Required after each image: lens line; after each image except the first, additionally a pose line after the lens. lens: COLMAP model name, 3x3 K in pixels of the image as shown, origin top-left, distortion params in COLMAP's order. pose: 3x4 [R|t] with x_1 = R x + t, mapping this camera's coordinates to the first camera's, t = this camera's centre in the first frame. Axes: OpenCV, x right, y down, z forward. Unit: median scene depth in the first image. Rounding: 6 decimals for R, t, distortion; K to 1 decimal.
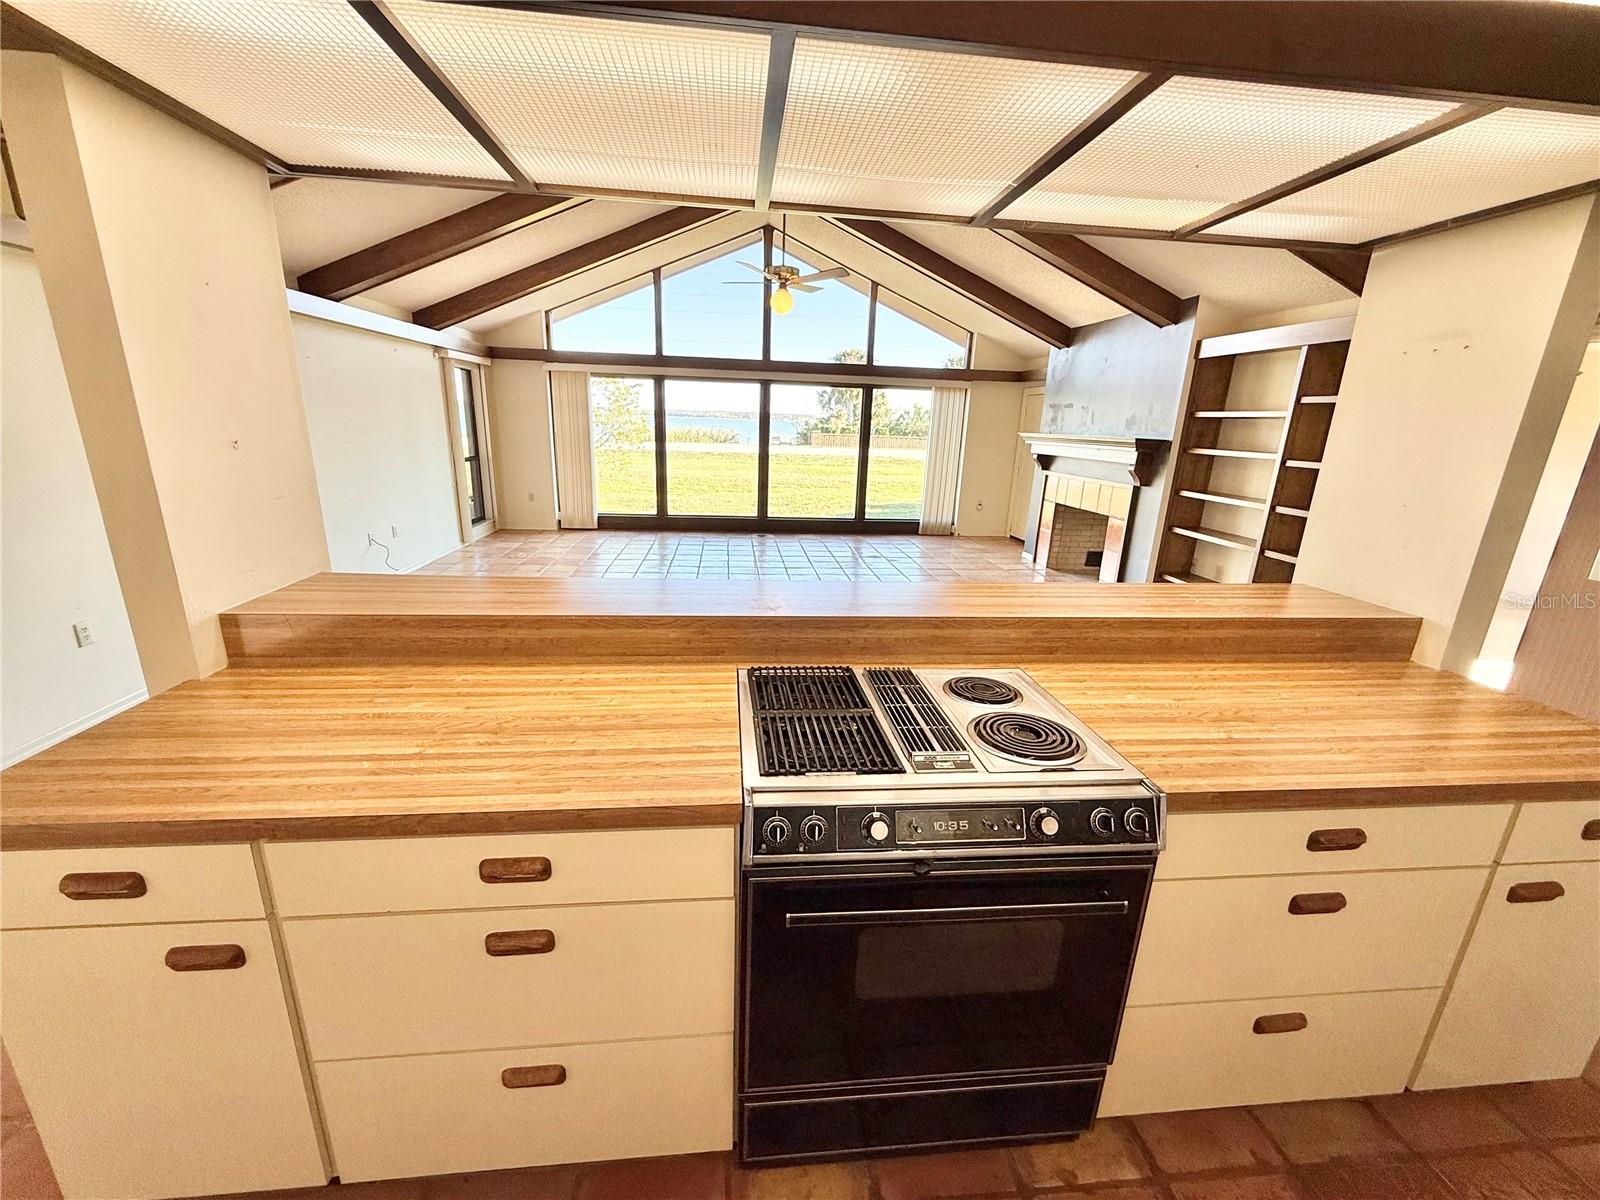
lens RADIAL K [[640.3, 0, 795.6], [0, 640.3, 602.0], [0, 0, 1]] dist [-0.000809, -0.000009]
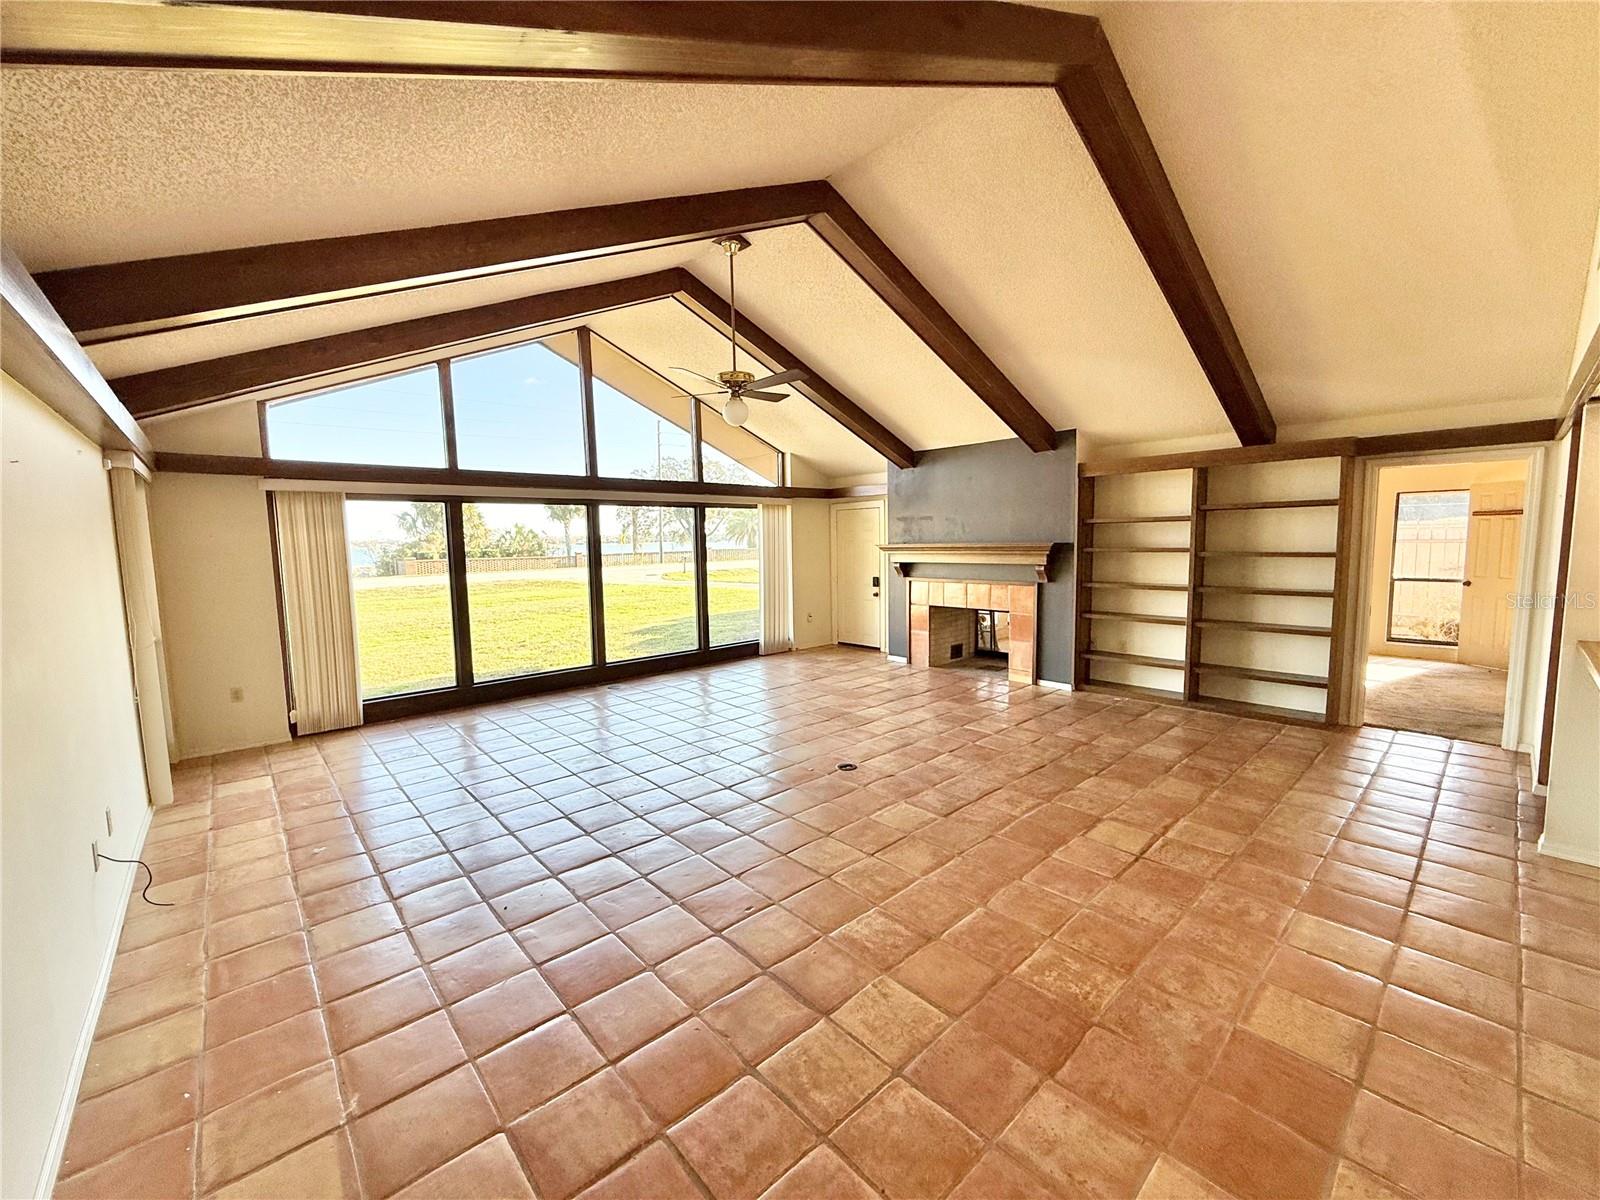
lens RADIAL K [[640.3, 0, 798.2], [0, 640.3, 600.6], [0, 0, 1]] dist [-0.000809, -0.000009]
pose [[0.806869, -0.104923, 0.581338, -0.323716], [0.205117, 0.972633, -0.109146, -0.076642], [-0.553976, 0.207309, 0.806309, 0.215520]]
